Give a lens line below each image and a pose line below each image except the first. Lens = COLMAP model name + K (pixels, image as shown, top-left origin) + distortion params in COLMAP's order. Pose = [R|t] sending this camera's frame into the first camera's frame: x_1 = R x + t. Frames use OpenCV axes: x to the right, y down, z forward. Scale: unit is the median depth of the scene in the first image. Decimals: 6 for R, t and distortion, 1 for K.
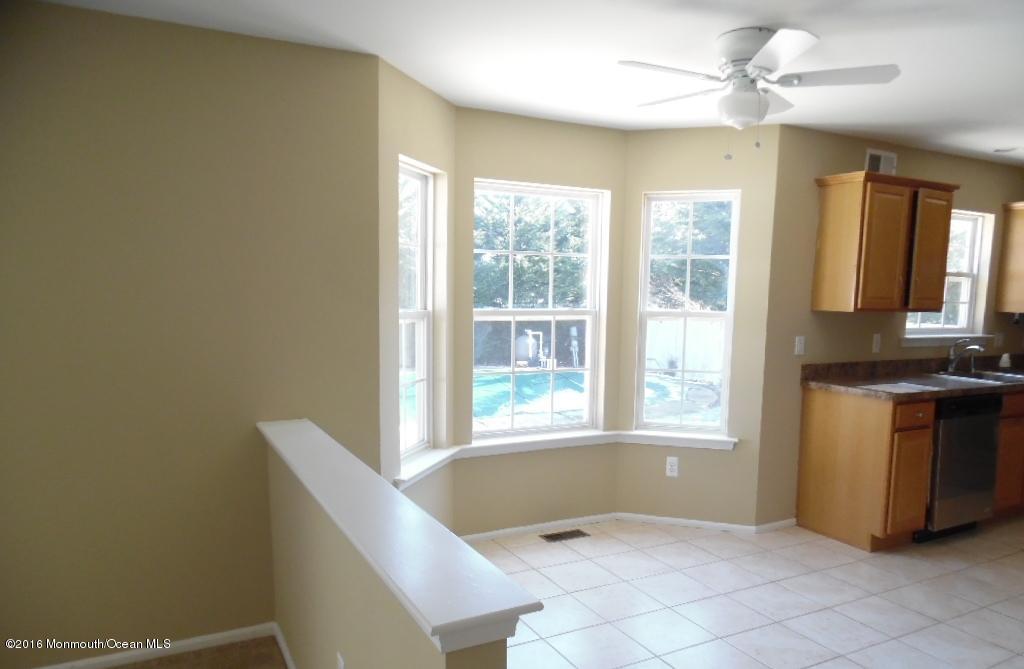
lens RADIAL K [[706.3, 0, 510.1], [0, 706.3, 378.6], [0, 0, 1]] dist [-0.019656, -0.002921]
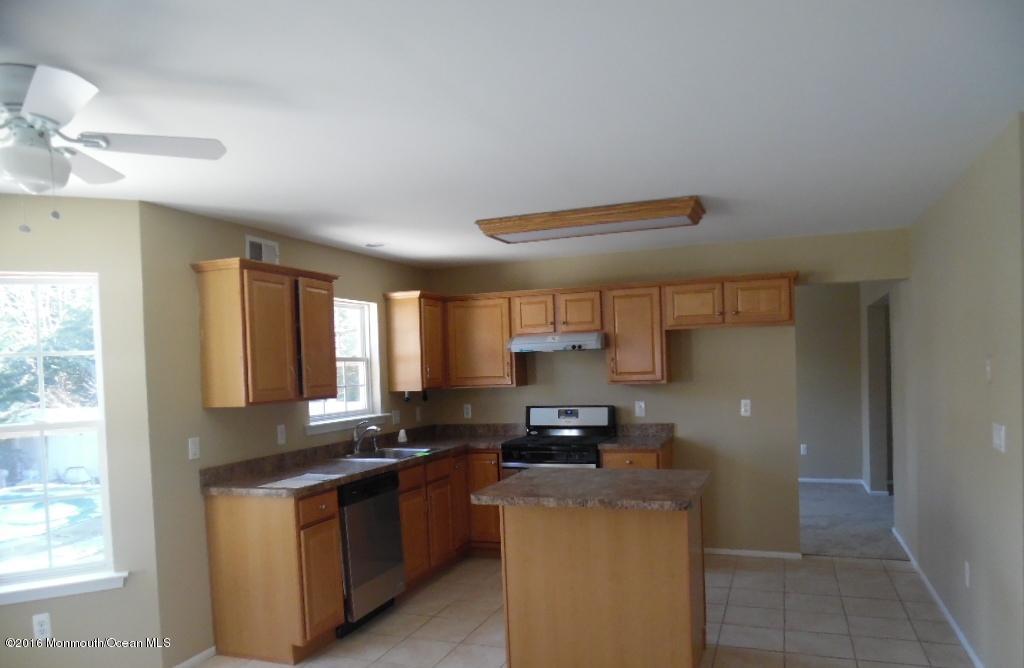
lens RADIAL K [[706.3, 0, 510.1], [0, 706.3, 378.1], [0, 0, 1]] dist [-0.019656, -0.002921]
pose [[0.742899, -0.059091, 0.666790, 0.125826], [0.139100, 0.987980, -0.067423, -0.020003], [-0.654792, 0.142839, 0.742189, 0.076843]]
